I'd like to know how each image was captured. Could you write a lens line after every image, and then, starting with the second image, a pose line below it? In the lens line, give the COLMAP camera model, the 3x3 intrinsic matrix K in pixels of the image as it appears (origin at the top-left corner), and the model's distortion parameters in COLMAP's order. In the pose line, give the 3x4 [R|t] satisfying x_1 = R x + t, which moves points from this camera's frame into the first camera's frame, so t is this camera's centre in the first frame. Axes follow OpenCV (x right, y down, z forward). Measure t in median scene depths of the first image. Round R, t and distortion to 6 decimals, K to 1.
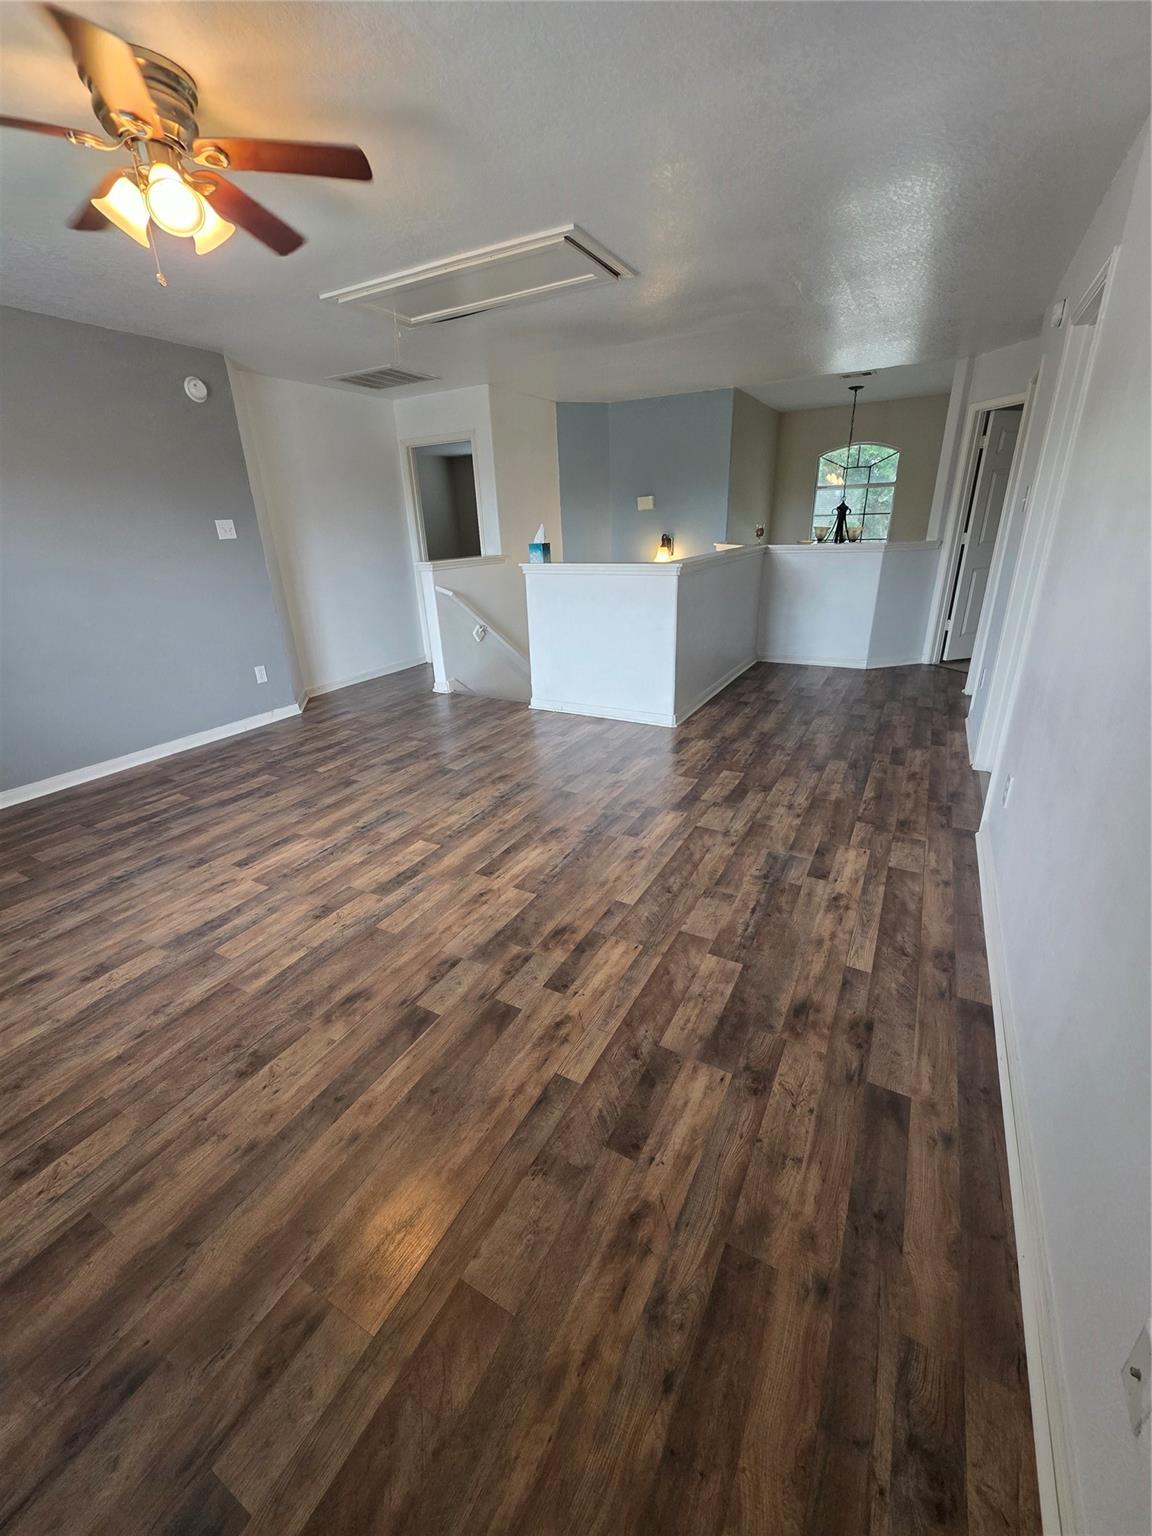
lens RADIAL K [[614.1, 0, 579.4], [0, 614.1, 769.9], [0, 0, 1]] dist [0.006633, 0.000224]
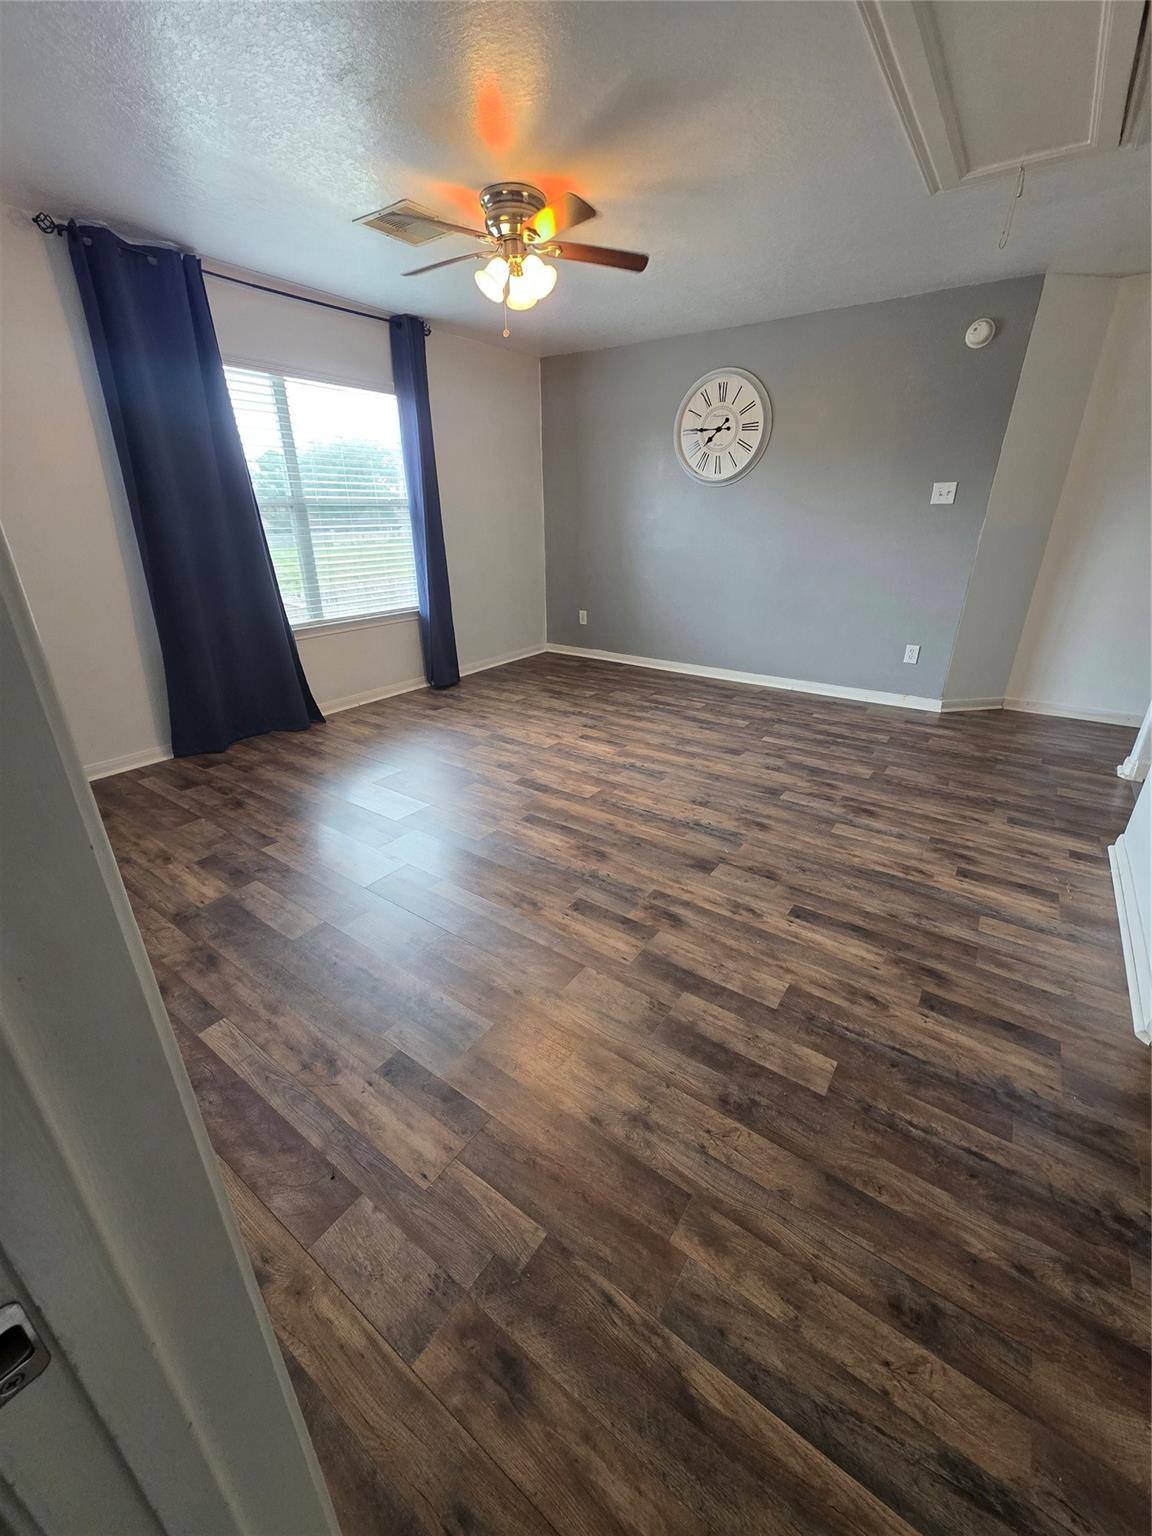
lens RADIAL K [[614.1, 0, 578.2], [0, 614.1, 765.5], [0, 0, 1]] dist [0.006633, 0.000224]
pose [[-0.119601, 0.414893, -0.901975, 0.655639], [-0.365294, 0.826377, 0.428557, -0.343286], [0.923177, 0.380742, 0.052723, 0.830920]]
